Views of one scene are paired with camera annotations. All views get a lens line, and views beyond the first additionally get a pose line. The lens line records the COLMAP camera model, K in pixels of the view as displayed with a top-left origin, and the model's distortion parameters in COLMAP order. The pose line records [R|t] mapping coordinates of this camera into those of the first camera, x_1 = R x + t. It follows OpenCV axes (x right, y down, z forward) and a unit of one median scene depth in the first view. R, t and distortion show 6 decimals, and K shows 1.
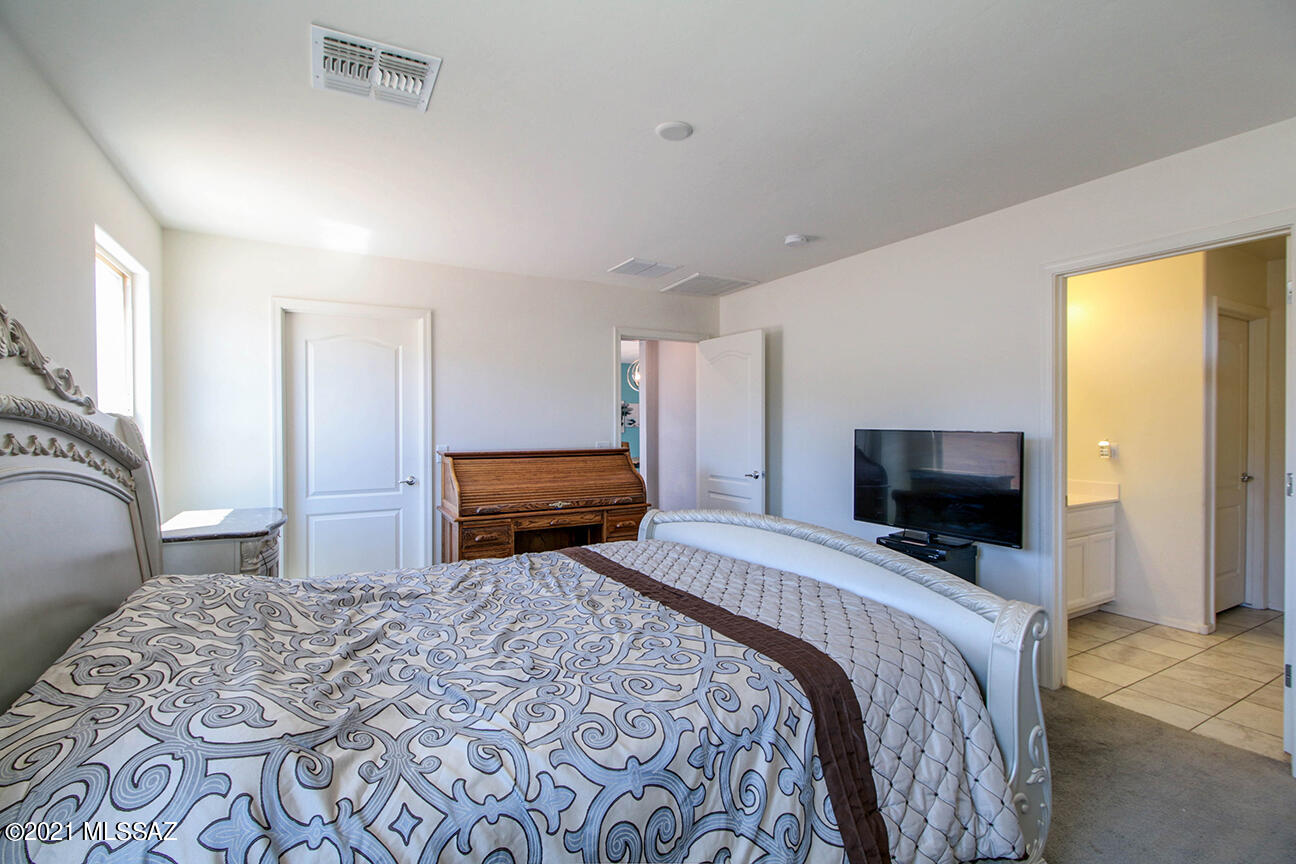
lens RADIAL K [[597.2, 0, 648.2], [0, 597.2, 436.3], [0, 0, 1]] dist [0.020224, -0.012002]
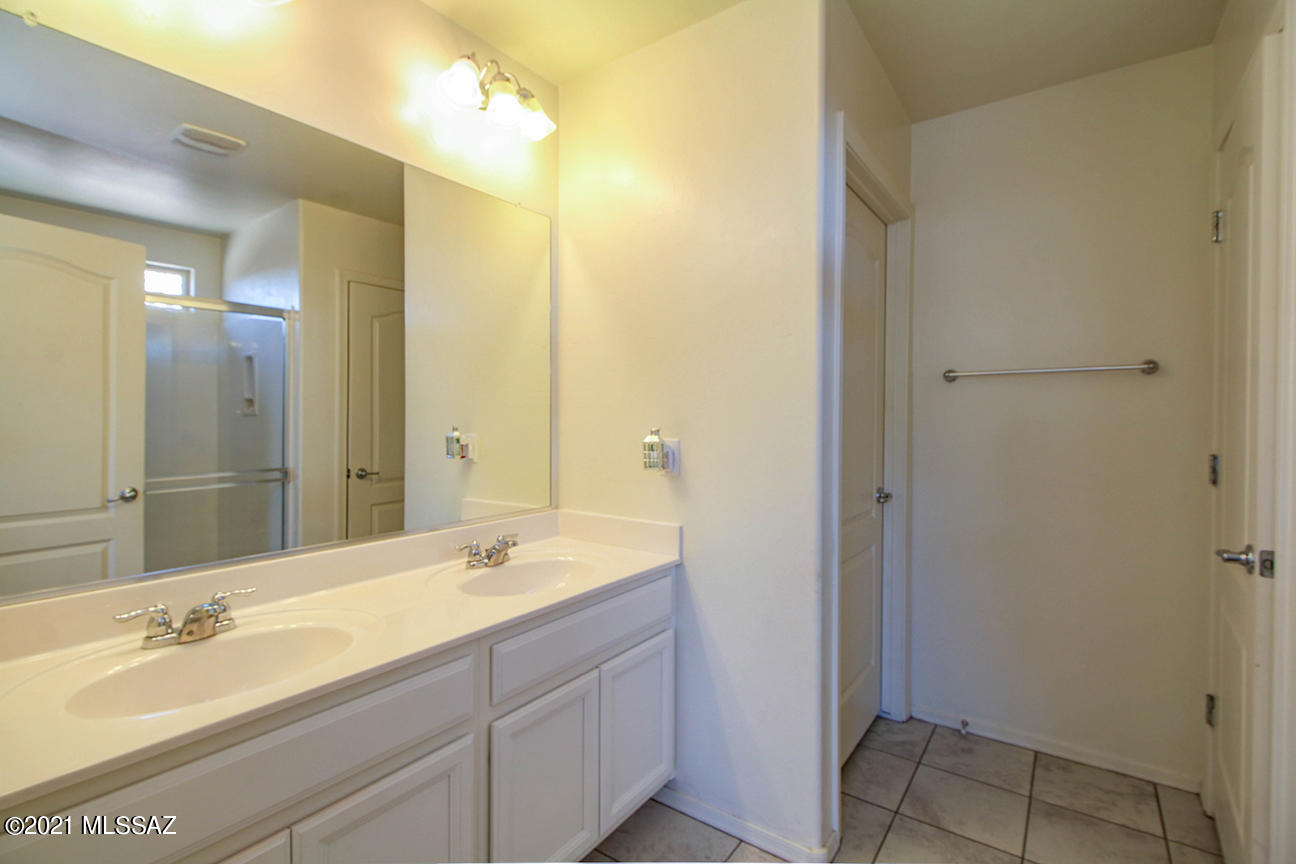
lens RADIAL K [[597.2, 0, 649.5], [0, 597.2, 420.6], [0, 0, 1]] dist [0.020224, -0.012002]
pose [[0.905567, -0.001872, 0.424198, 0.564532], [-0.000505, 0.999985, 0.005491, -0.004800], [-0.424202, -0.005186, 0.905553, 0.593363]]
